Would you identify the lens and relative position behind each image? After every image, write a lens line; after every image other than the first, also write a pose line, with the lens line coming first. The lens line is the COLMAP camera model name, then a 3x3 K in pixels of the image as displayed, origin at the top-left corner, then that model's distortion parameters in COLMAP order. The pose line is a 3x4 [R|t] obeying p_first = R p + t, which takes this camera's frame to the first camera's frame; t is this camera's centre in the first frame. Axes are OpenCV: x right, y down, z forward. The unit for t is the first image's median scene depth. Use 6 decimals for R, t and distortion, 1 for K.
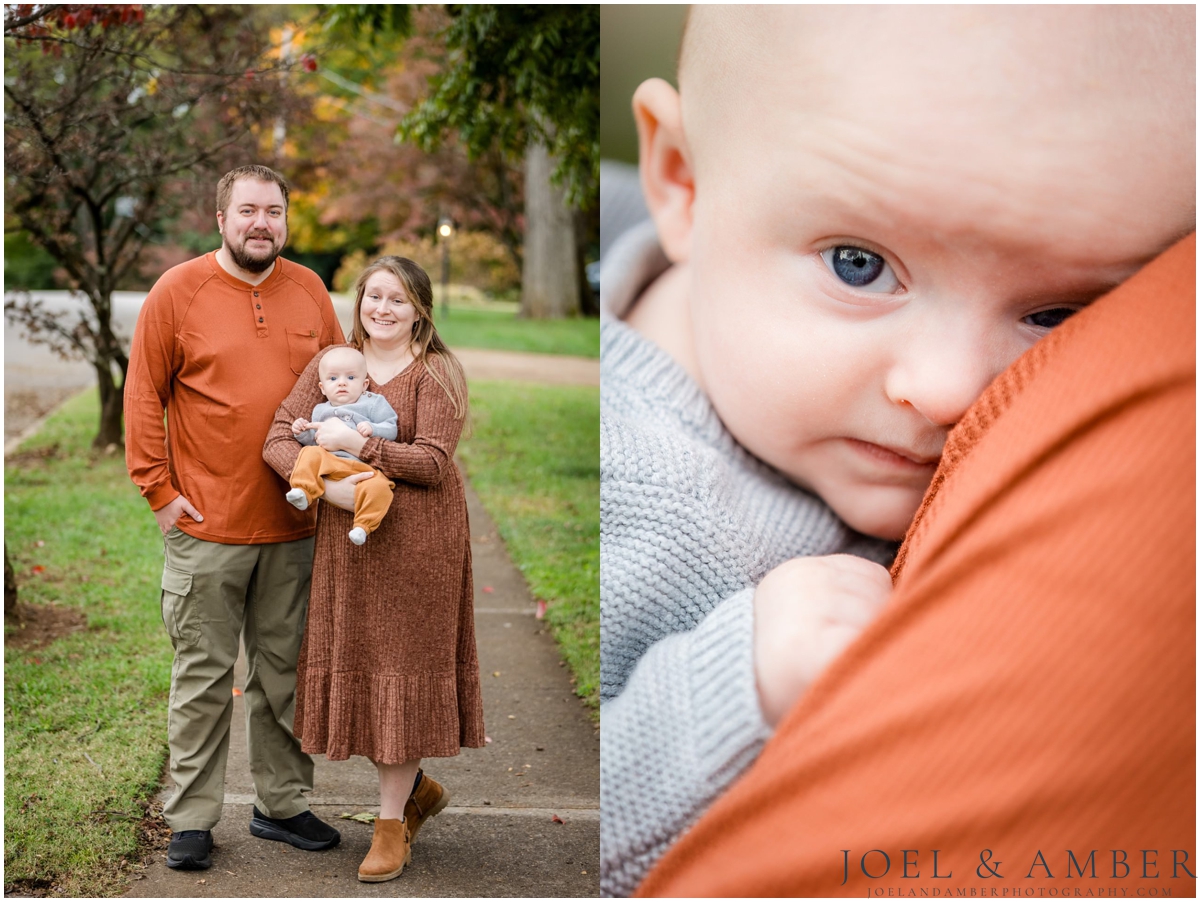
lens RADIAL K [[5050.6, 0, 600.0], [0, 5050.6, 451.0], [0, 0, 1]] dist [-1.887601, 63.286296]
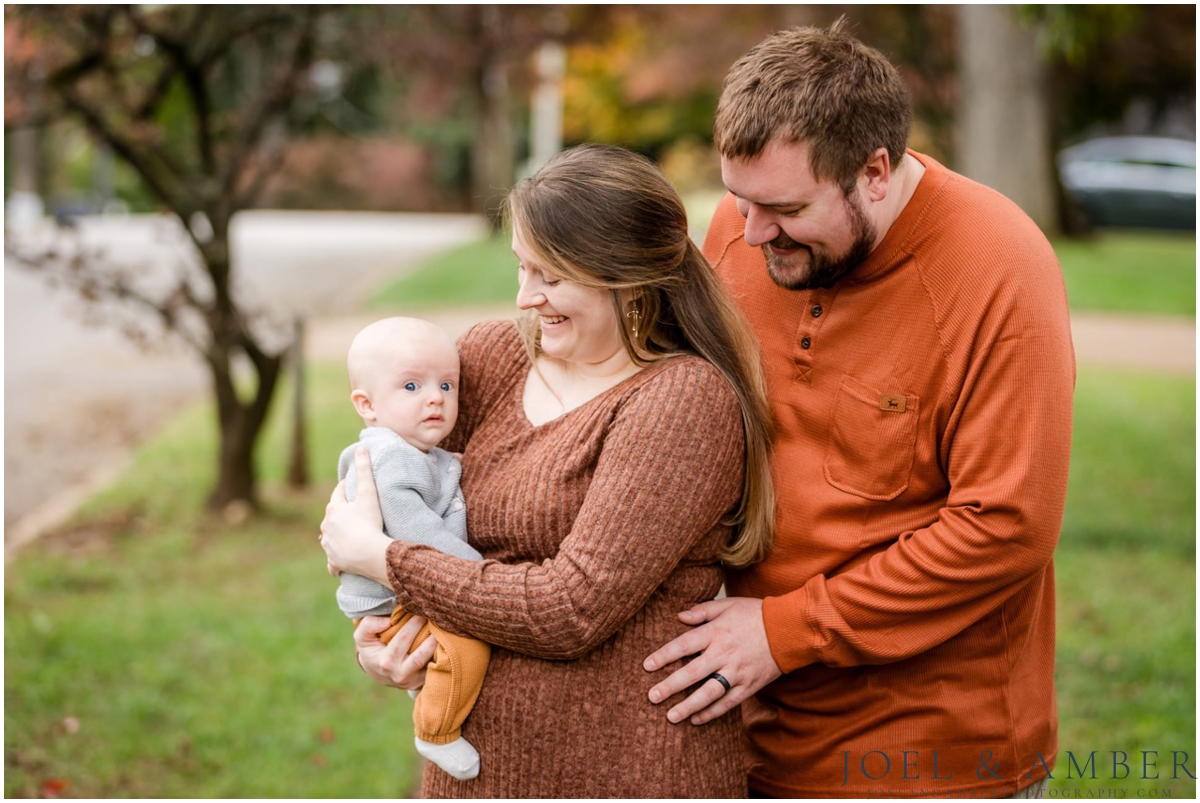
lens RADIAL K [[6944.4, 0, 600.0], [0, 6944.4, 401.5], [0, 0, 1]] dist [-0.006916, -1.001031]
pose [[0.997734, -0.023989, -0.062854, -0.009900], [0.023879, 0.999712, -0.002507, -0.010103], [0.062896, 0.001000, 0.998020, 0.244319]]
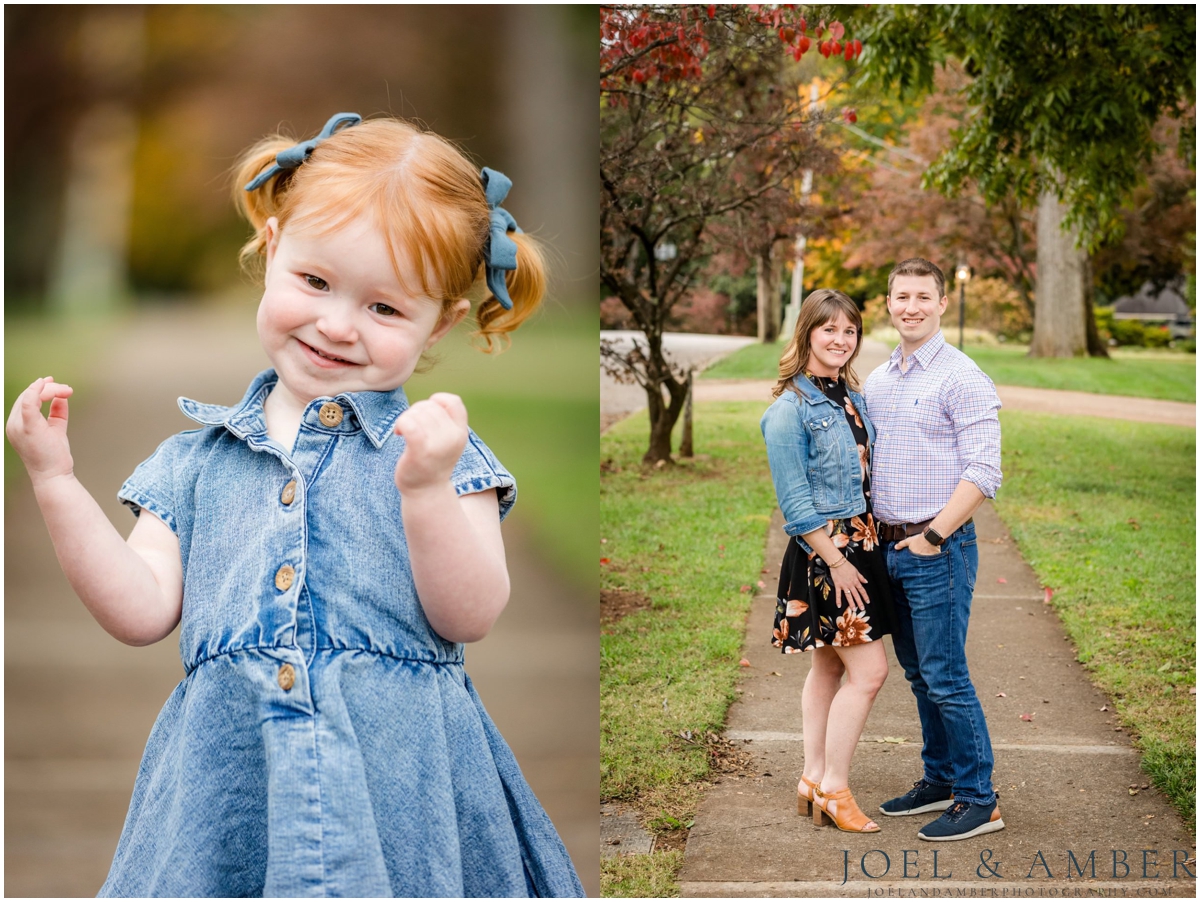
lens RADIAL K [[5036.7, 0, 599.7], [0, 5036.7, 182.0], [0, 0, 1]] dist [-0.874228, 10.421565]
pose [[0.994836, 0.006425, -0.101297, 0.000720], [-0.012939, 0.997880, -0.063783, 0.008601], [0.100672, 0.064764, 0.992809, -0.110193]]
